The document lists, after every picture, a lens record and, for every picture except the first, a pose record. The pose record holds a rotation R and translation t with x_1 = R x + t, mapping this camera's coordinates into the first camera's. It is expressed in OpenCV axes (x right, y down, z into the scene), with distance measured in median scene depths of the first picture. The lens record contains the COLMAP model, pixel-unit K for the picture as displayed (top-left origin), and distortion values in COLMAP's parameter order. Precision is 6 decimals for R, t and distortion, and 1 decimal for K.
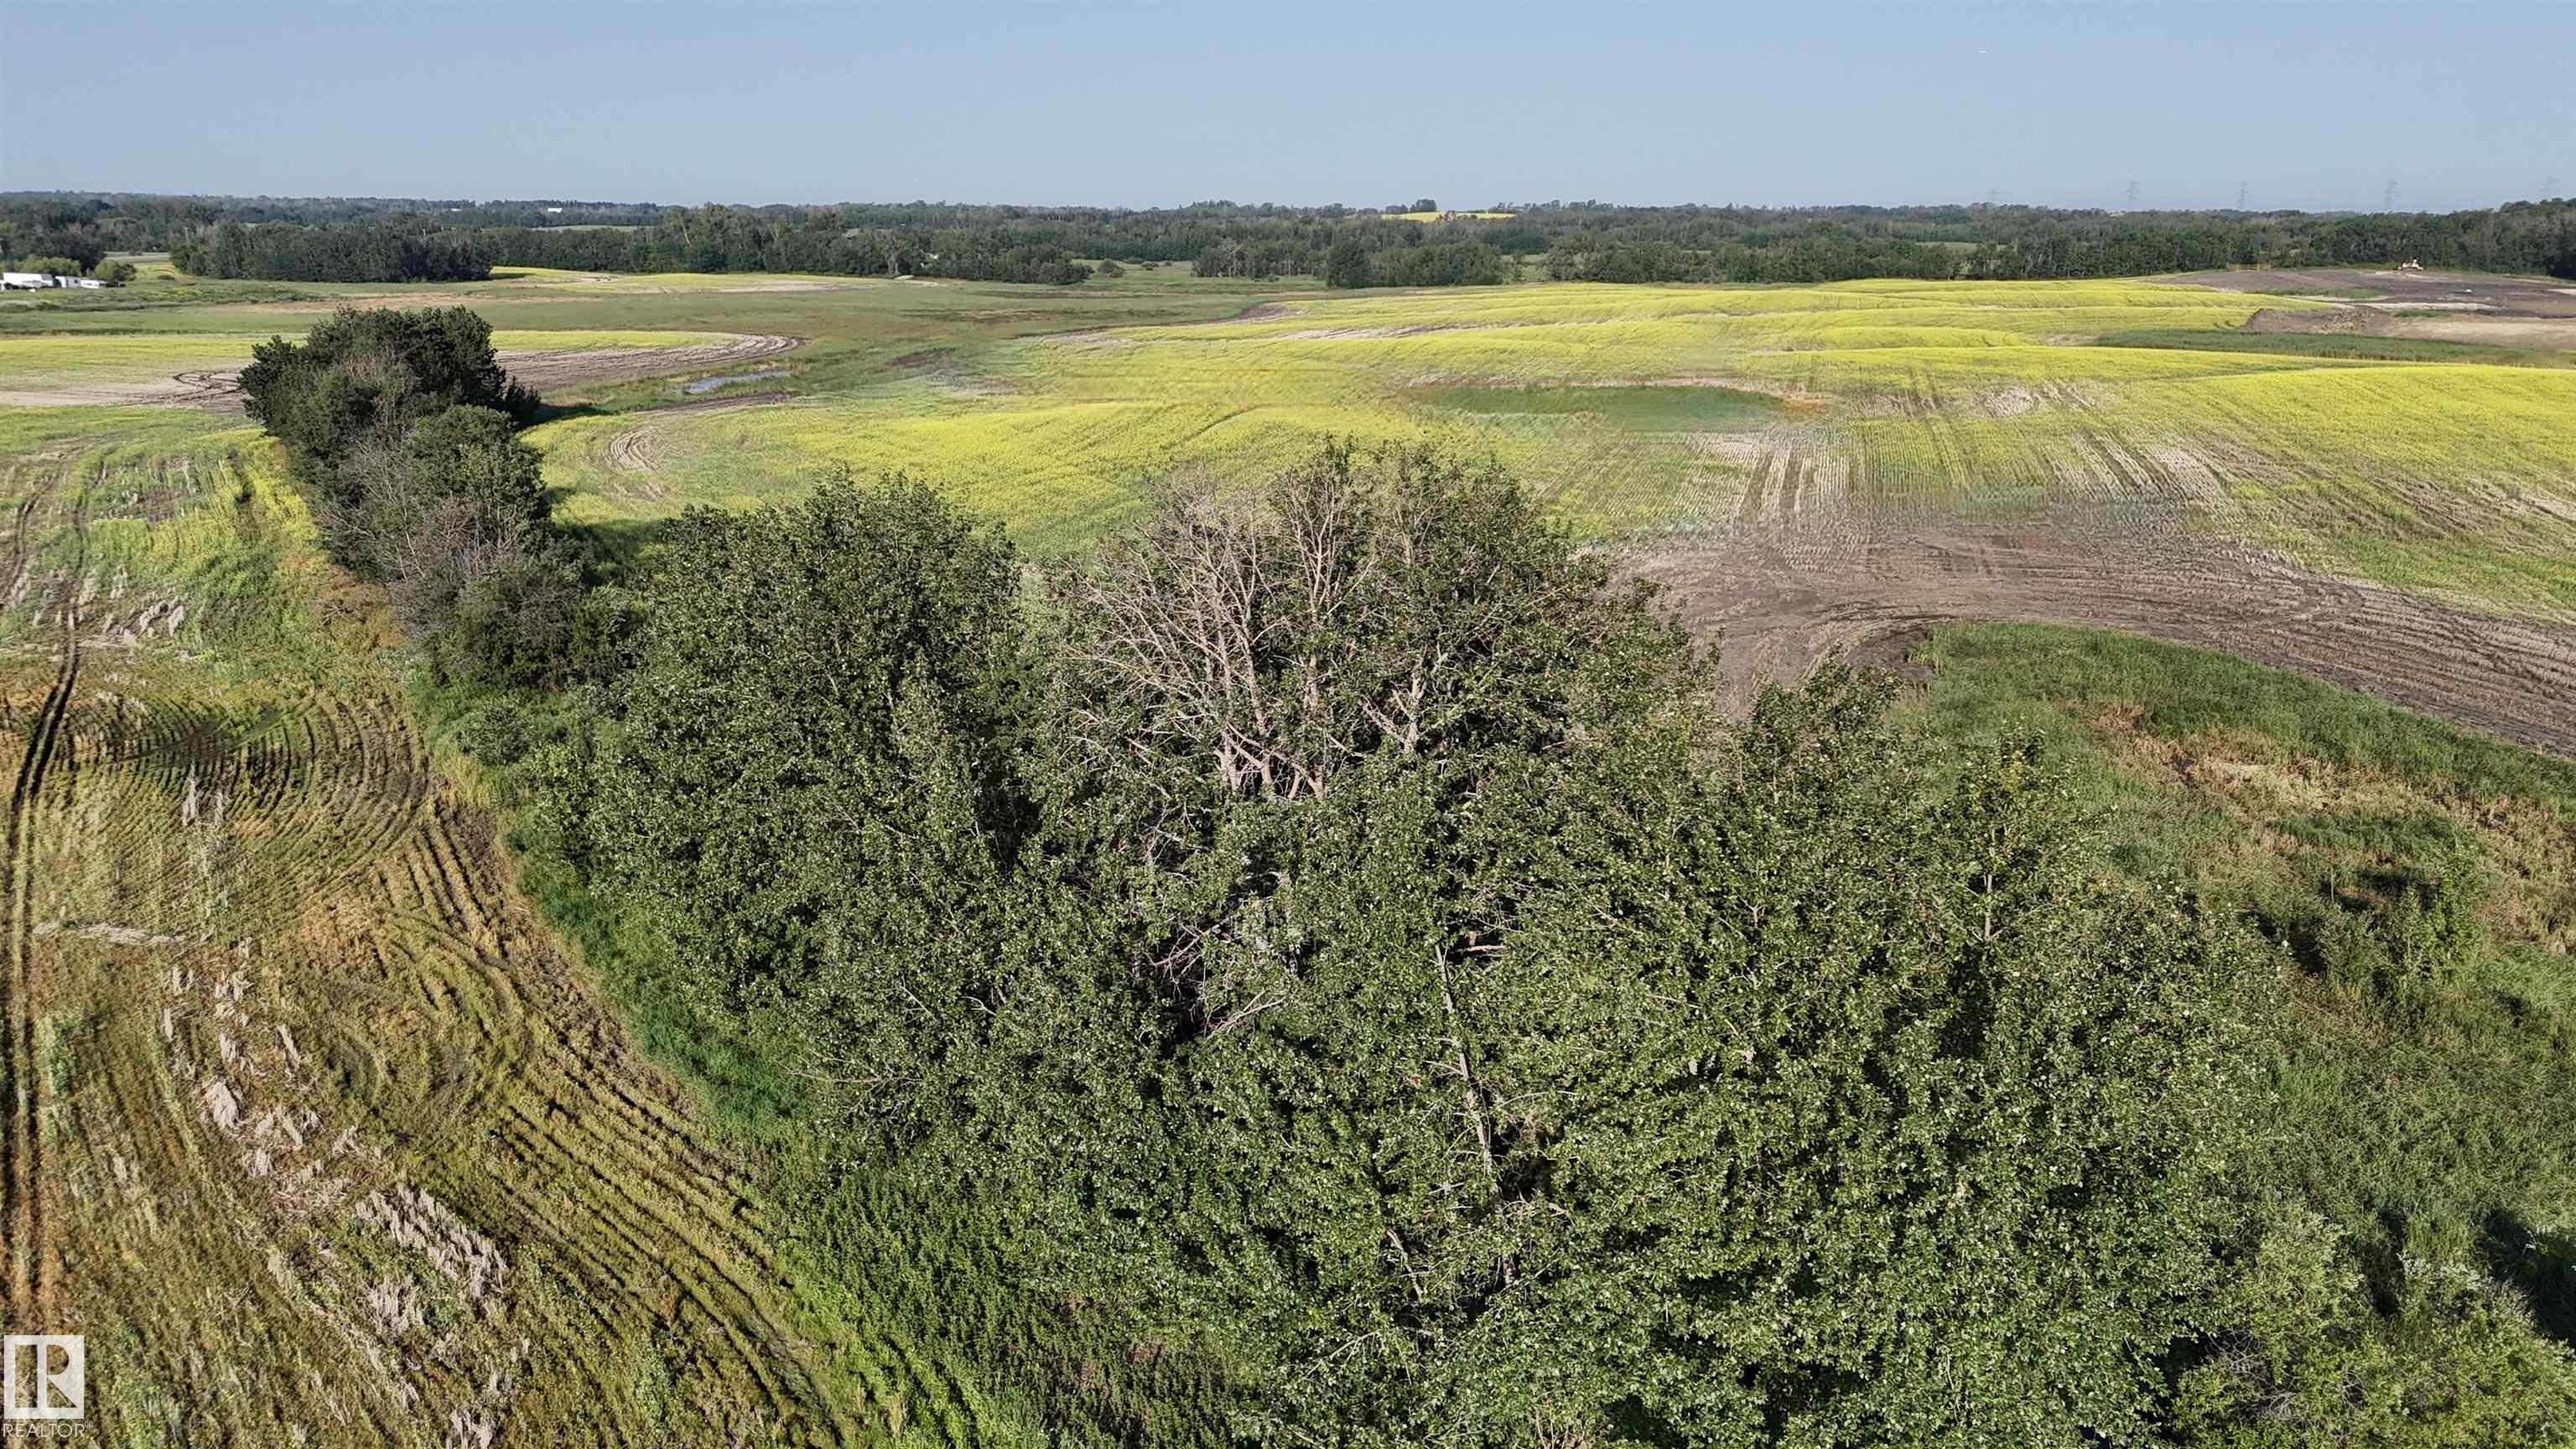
lens RADIAL K [[1891.4, 0, 1287.7], [0, 1891.4, 716.4], [0, 0, 1]] dist [0.066887, -0.056374]
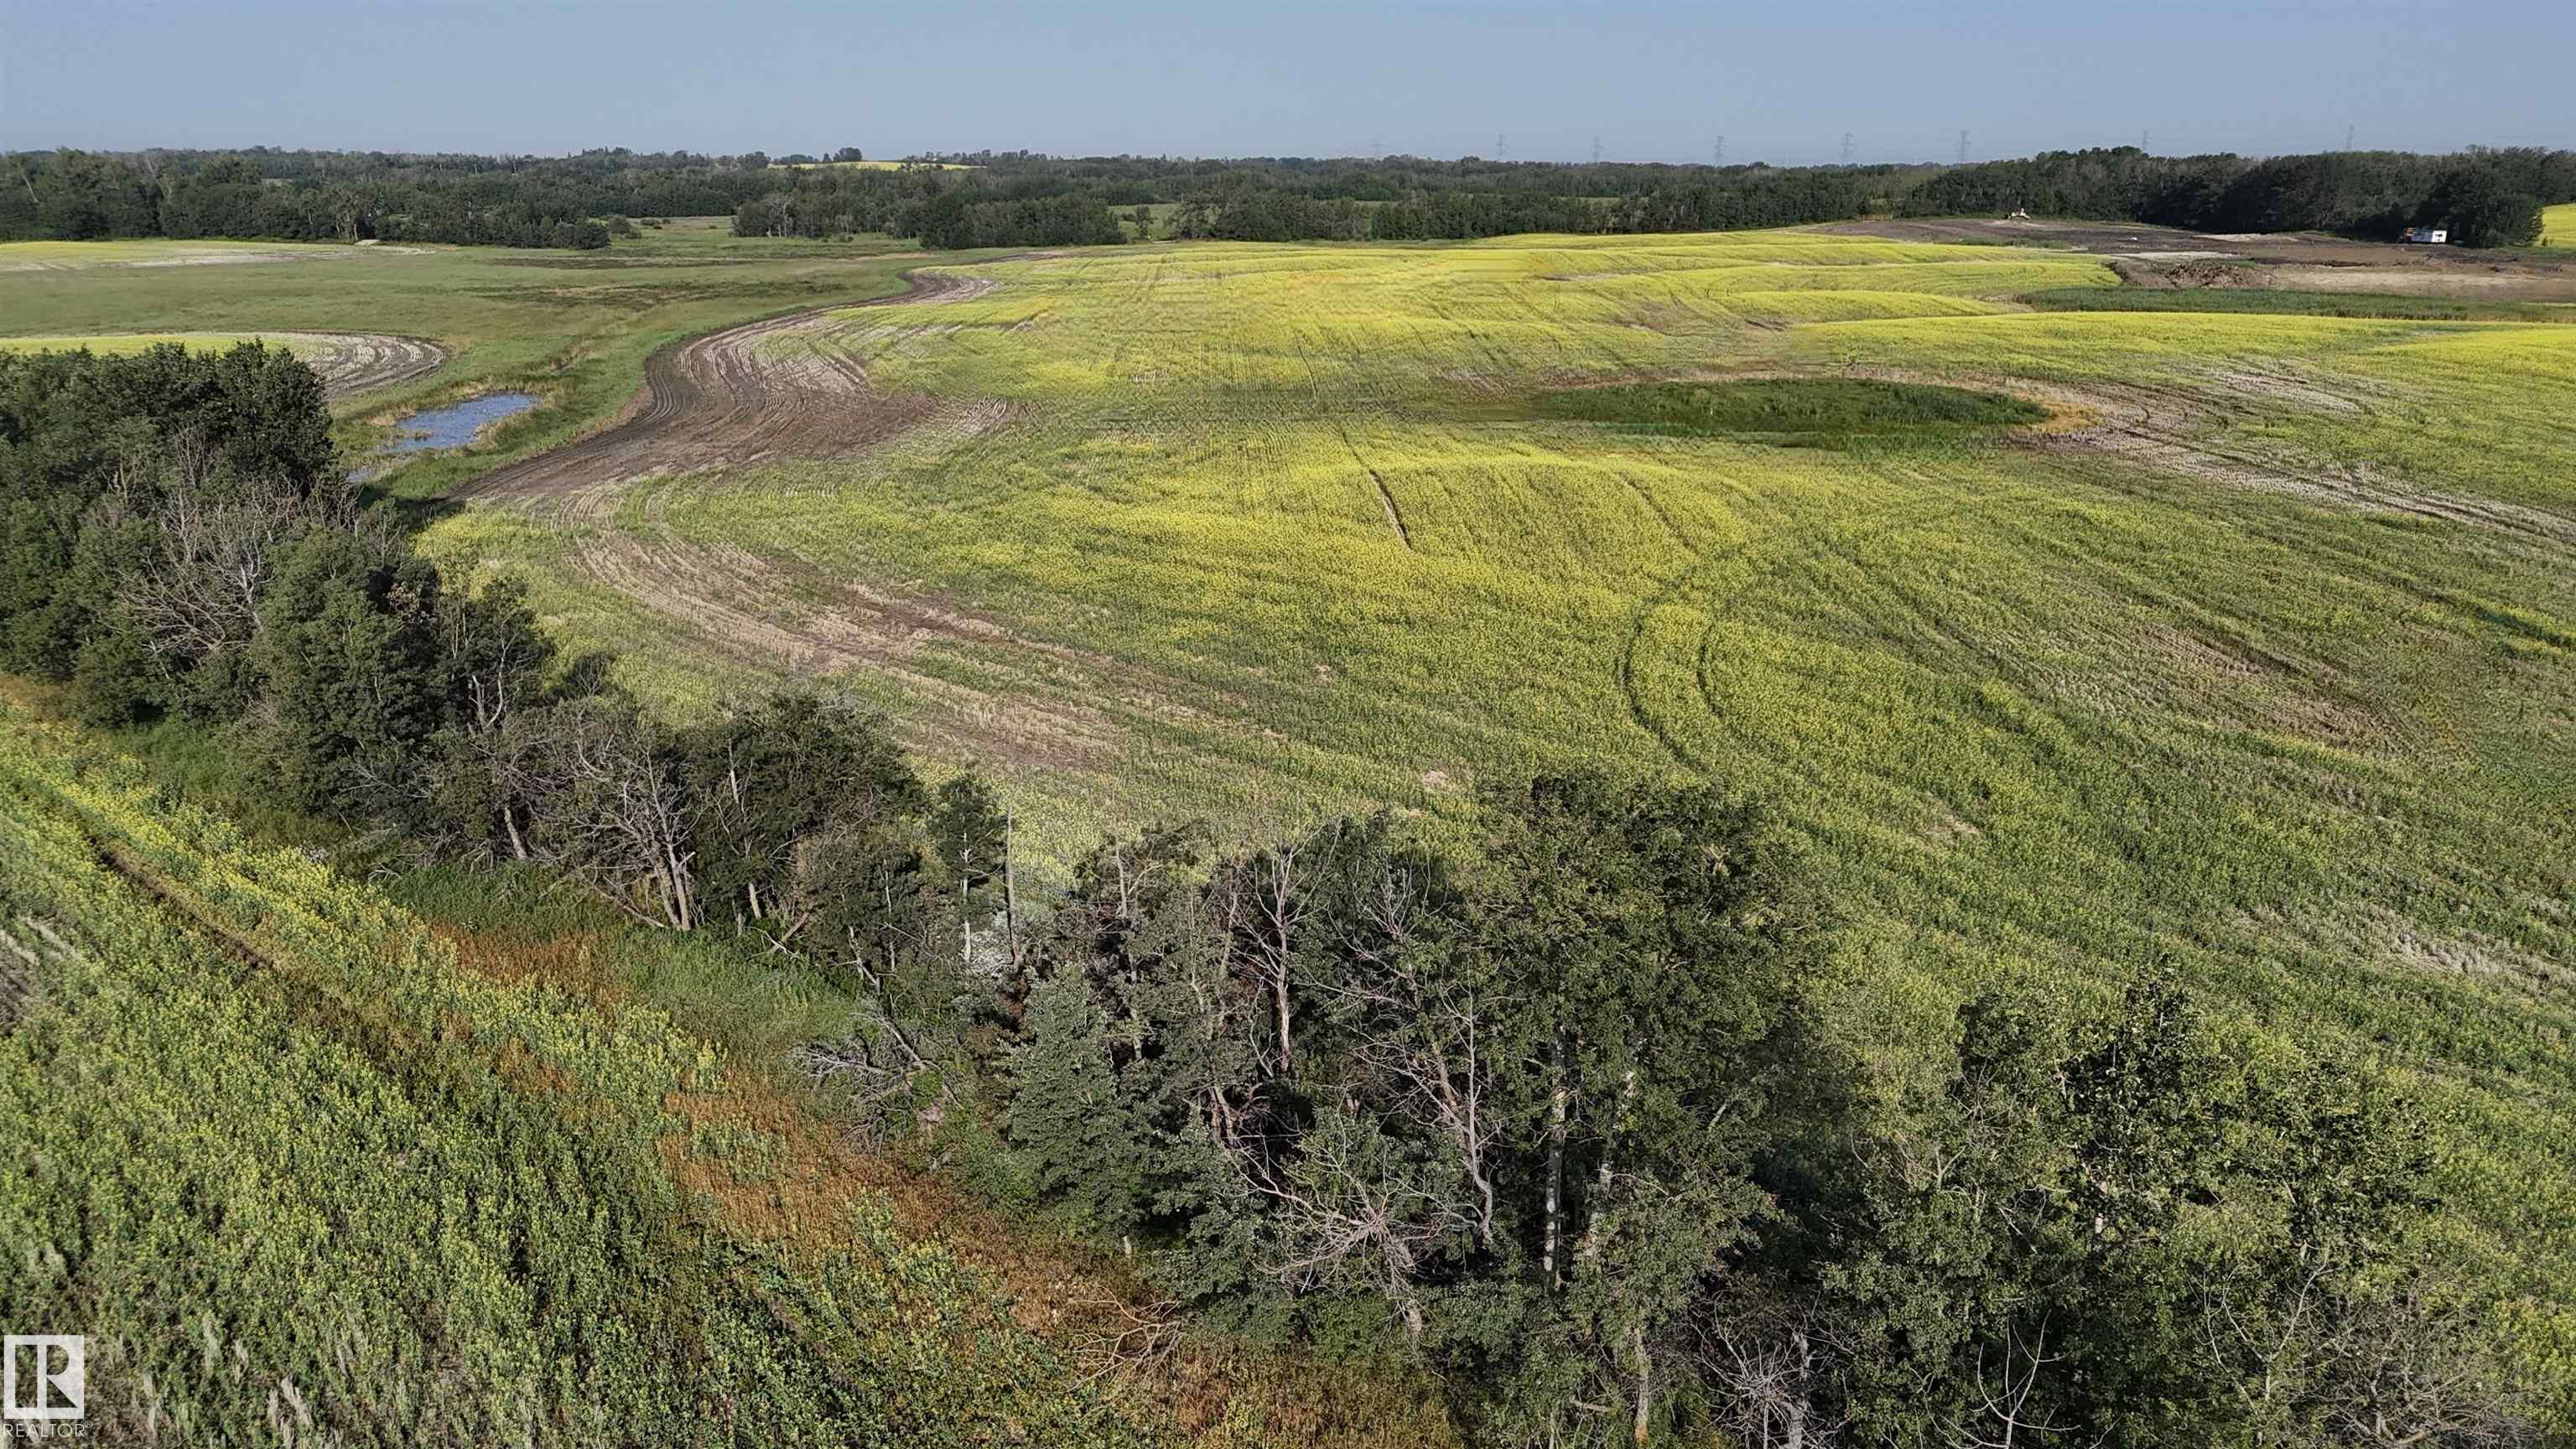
lens RADIAL K [[1891.4, 0, 1283.9], [0, 1891.4, 720.1], [0, 0, 1]] dist [0.066887, -0.056374]
pose [[0.950243, -0.090332, 0.298123, -0.460637], [0.082700, 0.995844, 0.038142, -0.150252], [-0.300330, -0.011589, 0.953765, 0.576333]]
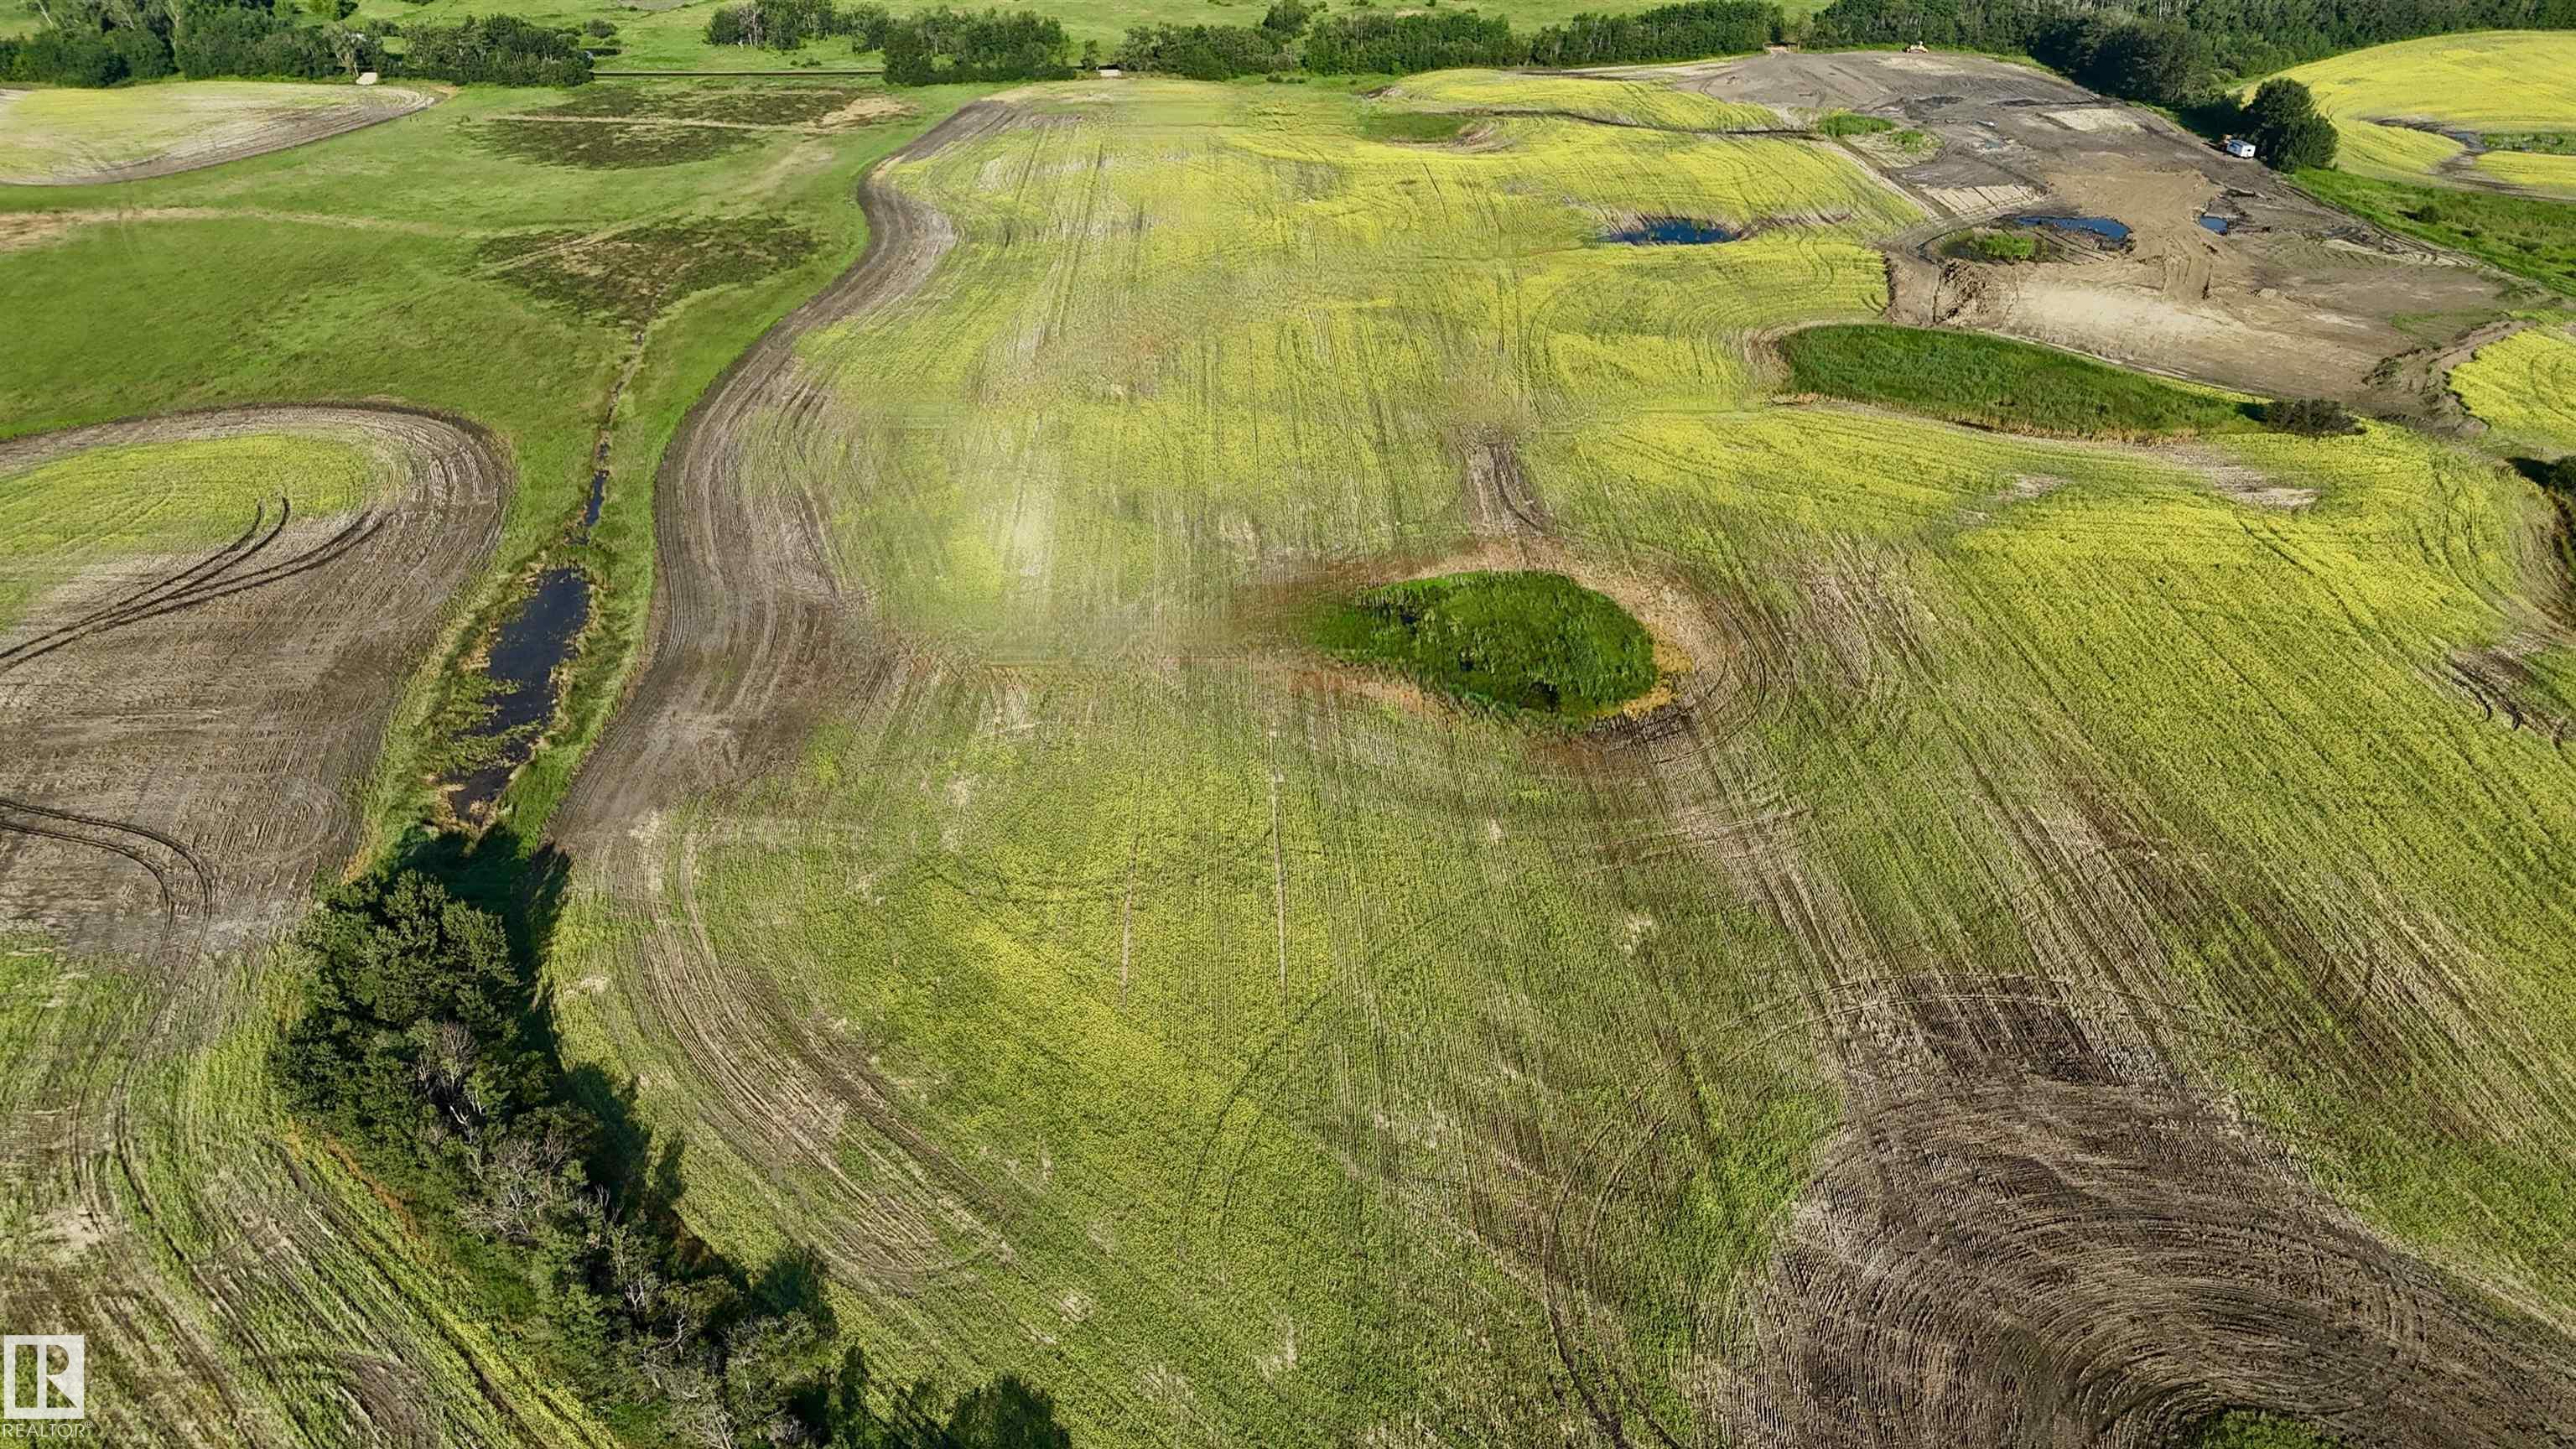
lens RADIAL K [[1891.4, 0, 1283.9], [0, 1891.4, 719.9], [0, 0, 1]] dist [0.066887, -0.056374]
pose [[0.952565, -0.148725, 0.265520, -0.398239], [0.078068, 0.962677, 0.259149, -0.706500], [-0.294152, -0.226128, 0.928623, 0.069194]]
